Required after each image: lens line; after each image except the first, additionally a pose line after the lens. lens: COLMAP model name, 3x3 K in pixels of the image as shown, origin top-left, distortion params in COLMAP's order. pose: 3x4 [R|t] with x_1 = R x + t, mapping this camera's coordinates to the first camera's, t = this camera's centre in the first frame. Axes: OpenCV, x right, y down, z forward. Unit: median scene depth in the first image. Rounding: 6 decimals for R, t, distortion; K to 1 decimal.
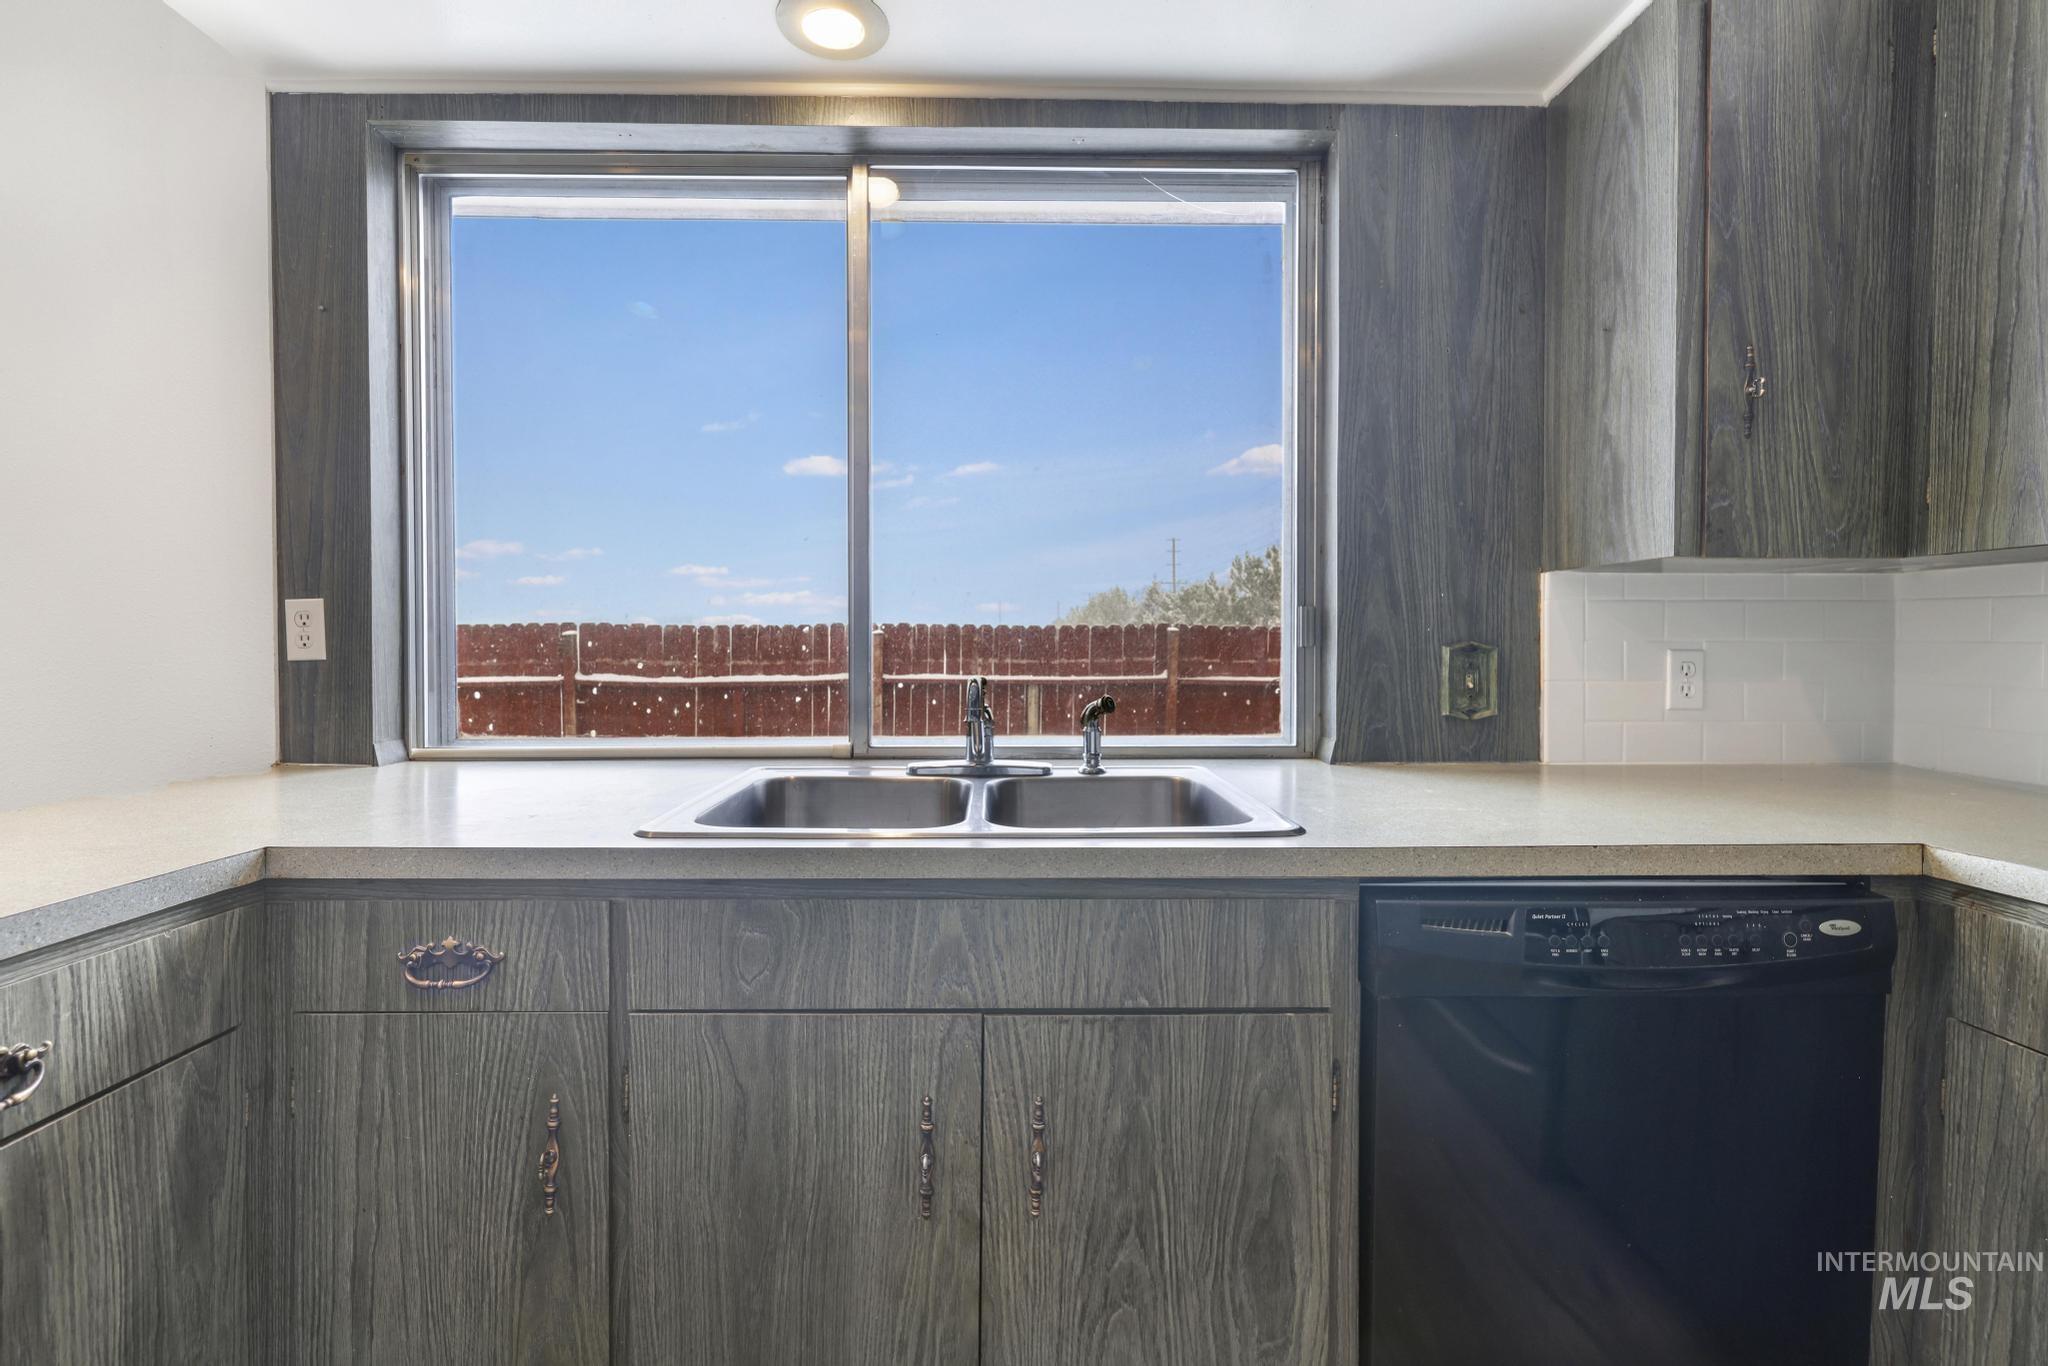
lens RADIAL K [[881.0, 0, 999.5], [0, 881.0, 656.9], [0, 0, 1]] dist [0.001641, -0.000500]
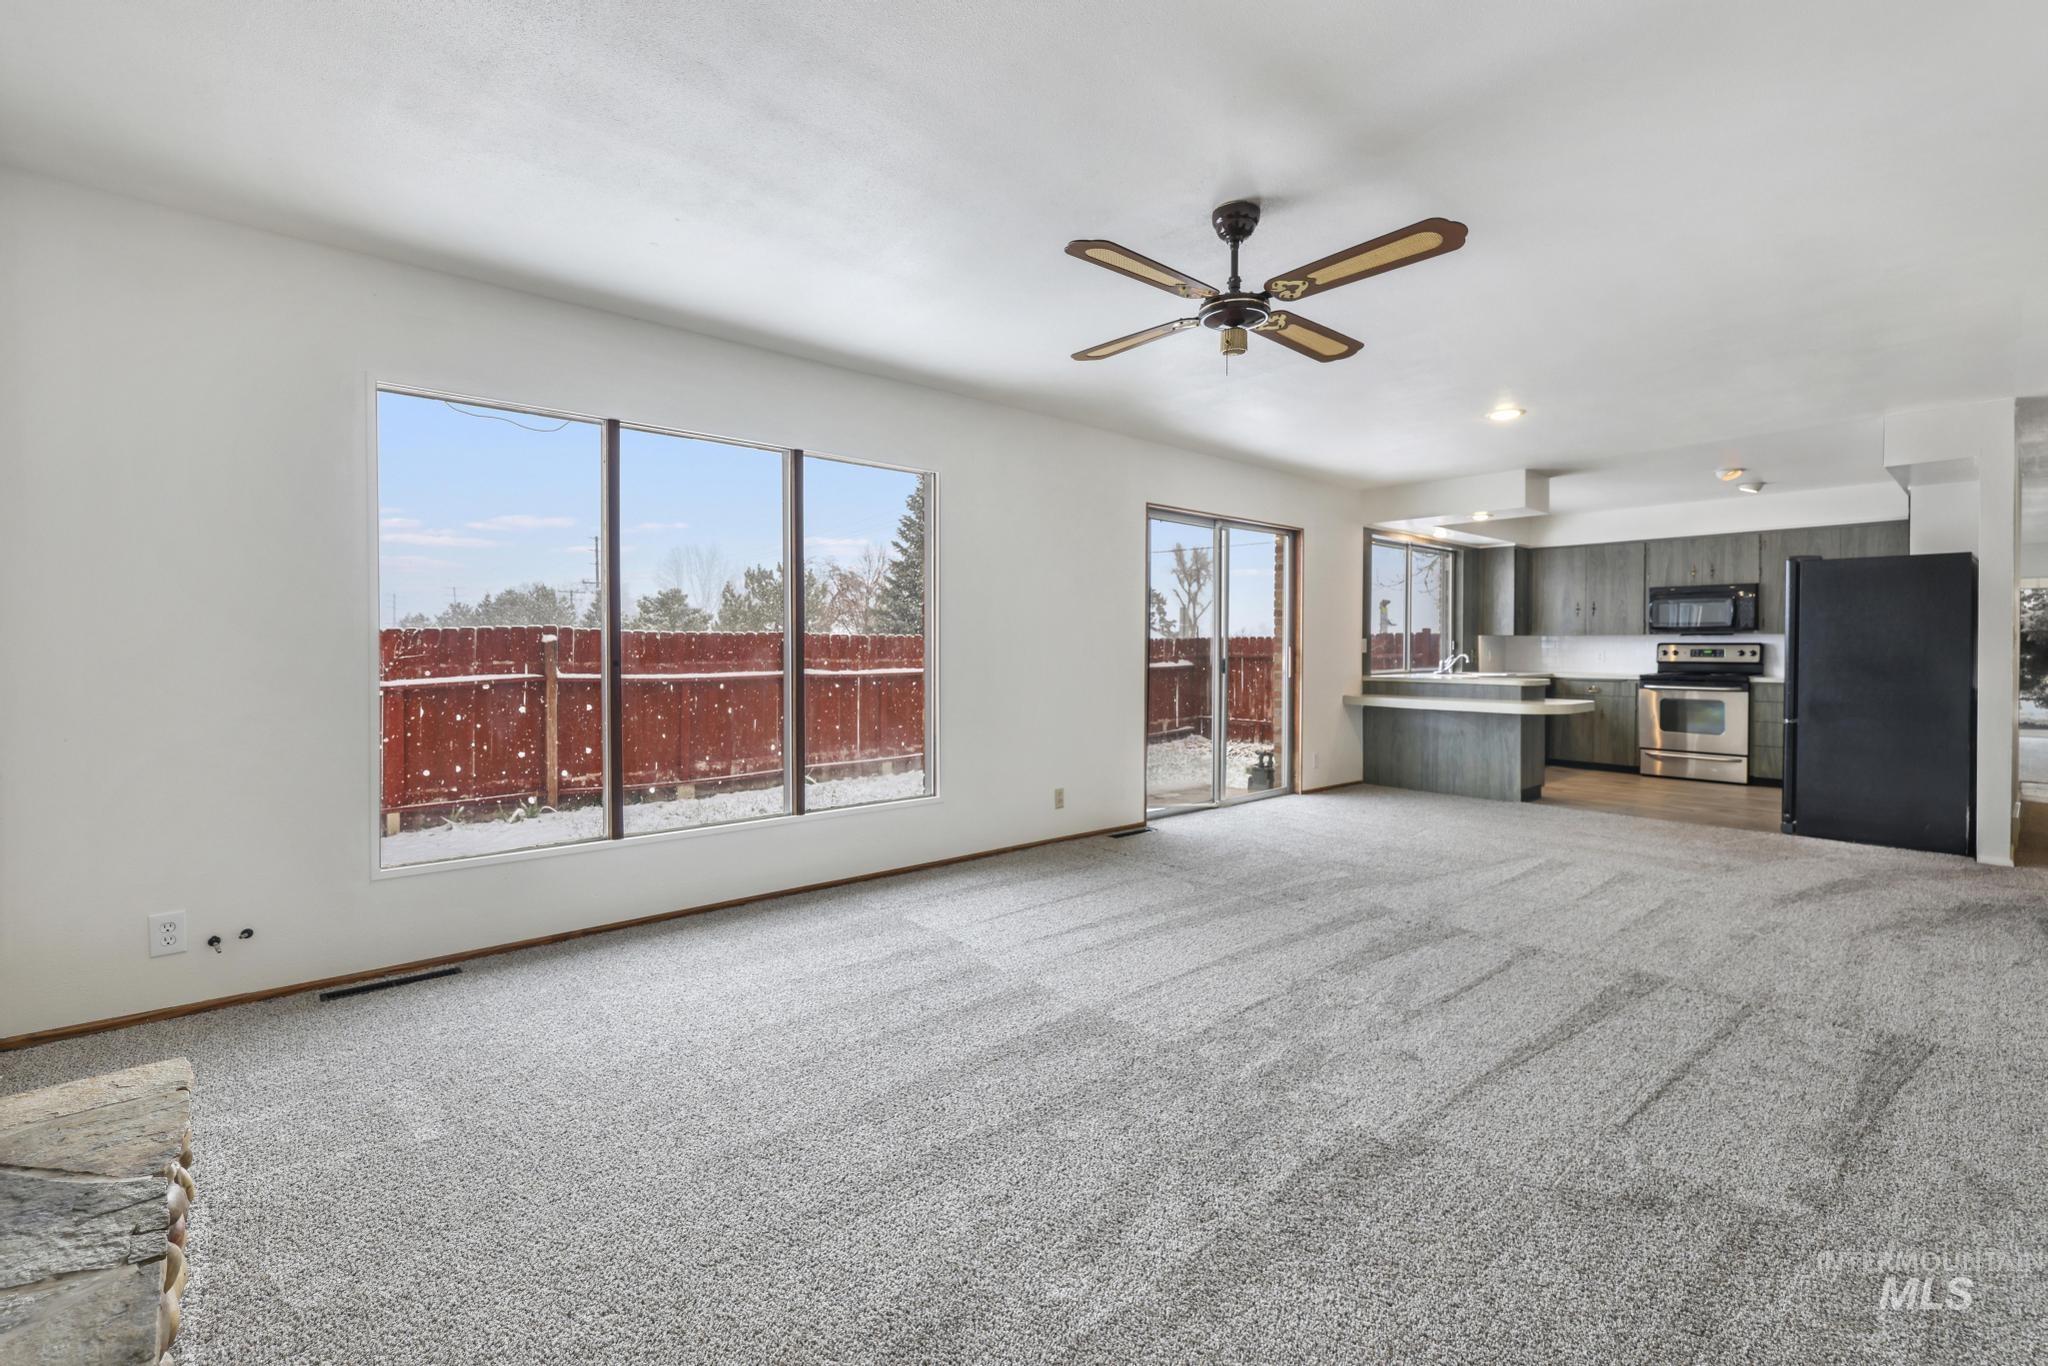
lens RADIAL K [[881.0, 0, 1006.5], [0, 881.0, 651.7], [0, 0, 1]] dist [0.001641, -0.000500]
pose [[0.766910, -0.001004, 0.641754, -6.156351], [0.006999, 0.999952, -0.006800, 0.023770], [-0.641716, 0.009706, 0.766881, -1.540232]]
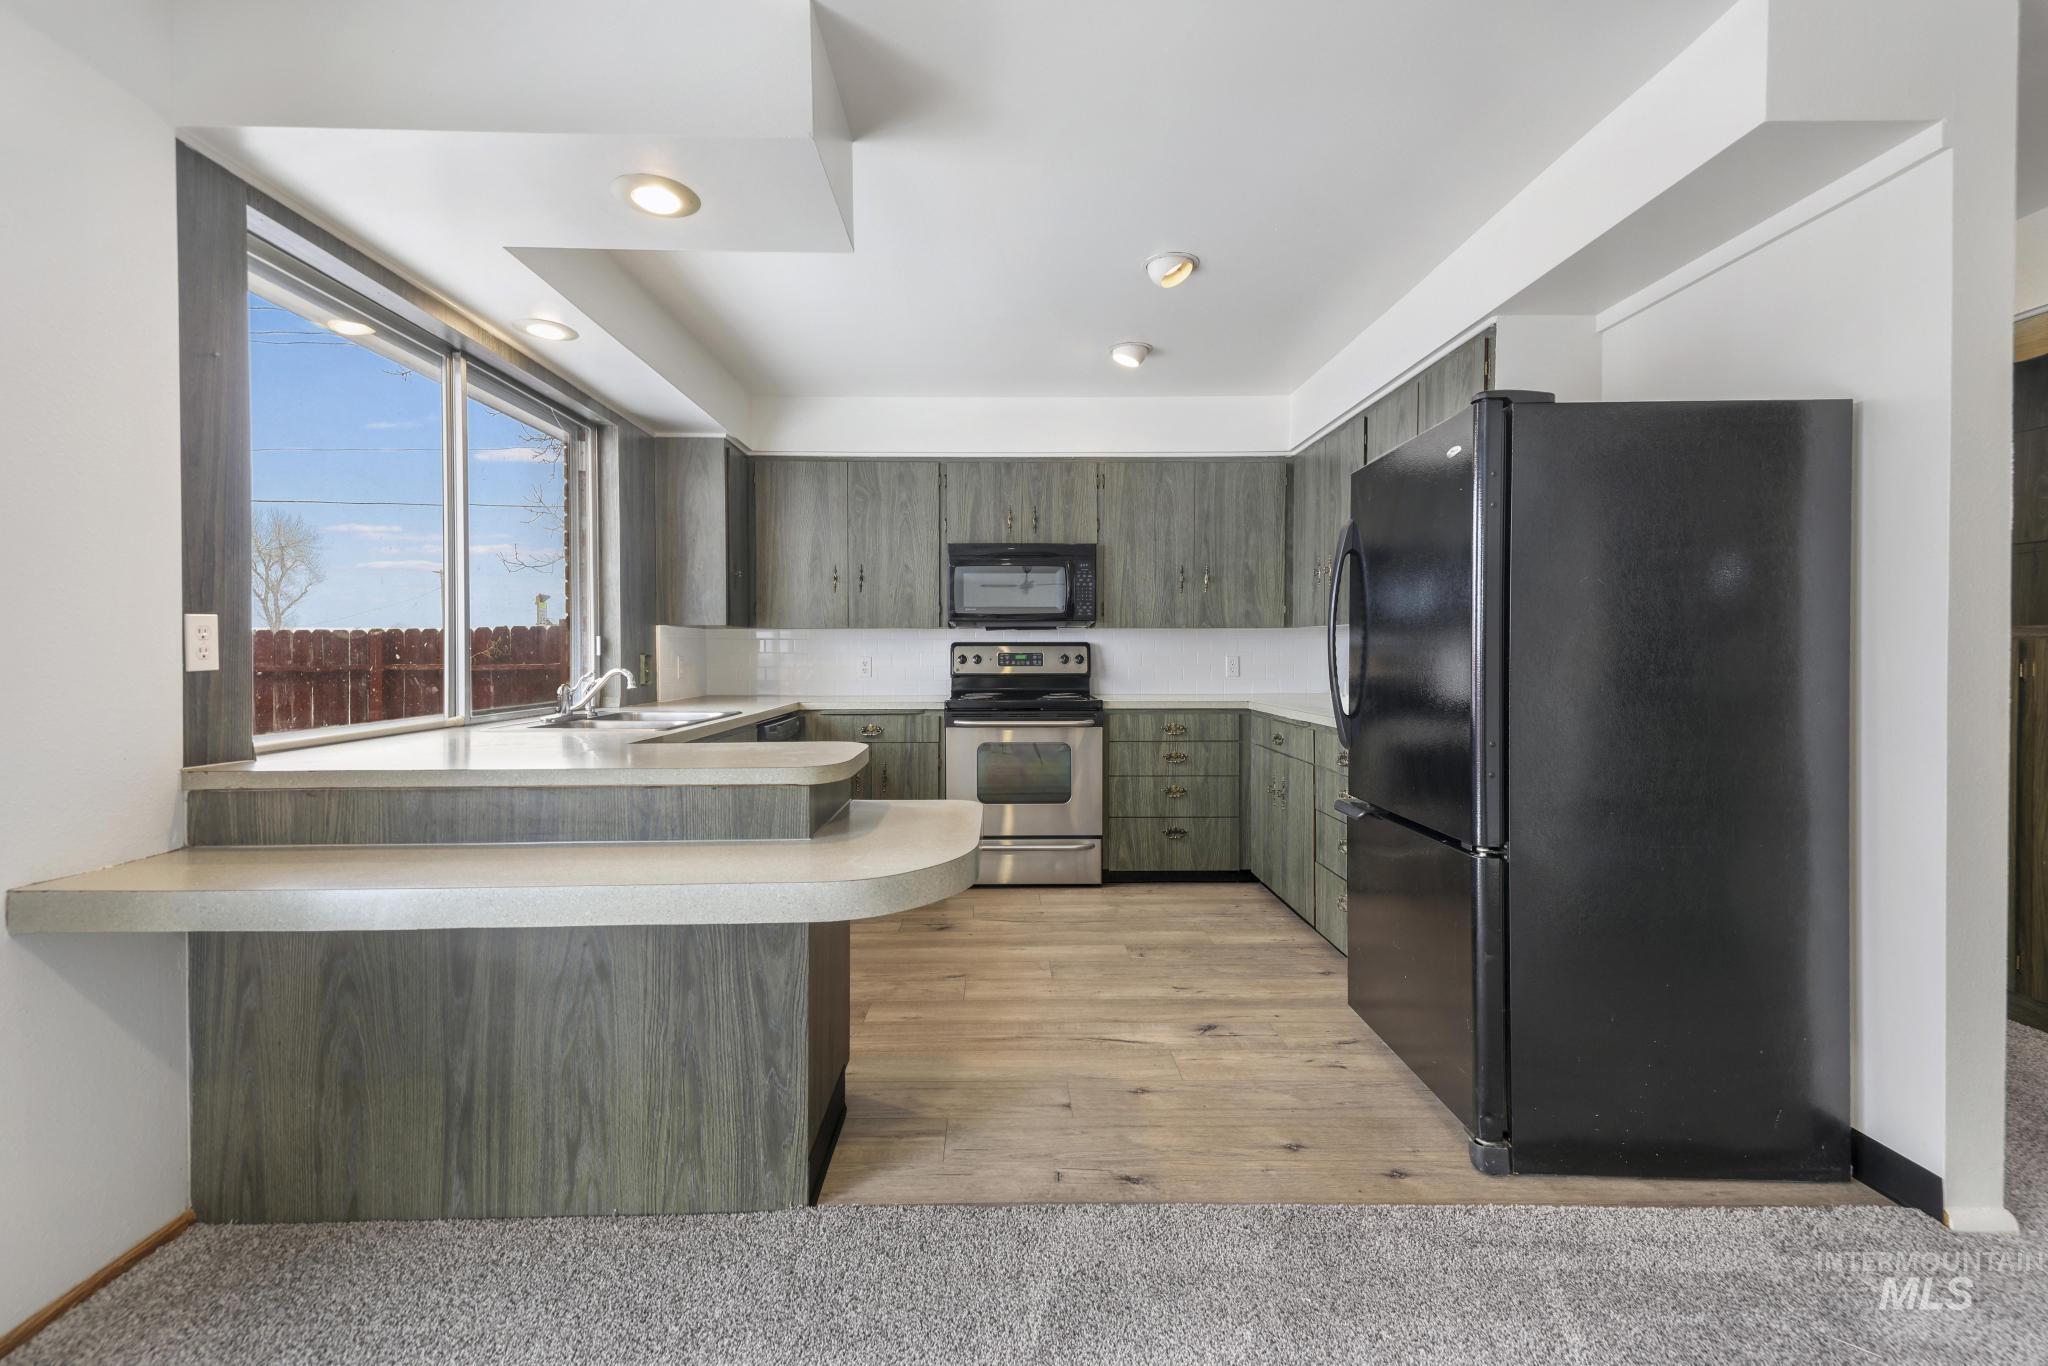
lens RADIAL K [[881.0, 0, 1021.2], [0, 881.0, 659.1], [0, 0, 1]] dist [0.001641, -0.000500]
pose [[-0.014103, -0.007366, 0.999873, -2.332260], [0.017048, 0.999826, 0.007606, -0.002291], [-0.999755, 0.017153, -0.013975, 0.012642]]
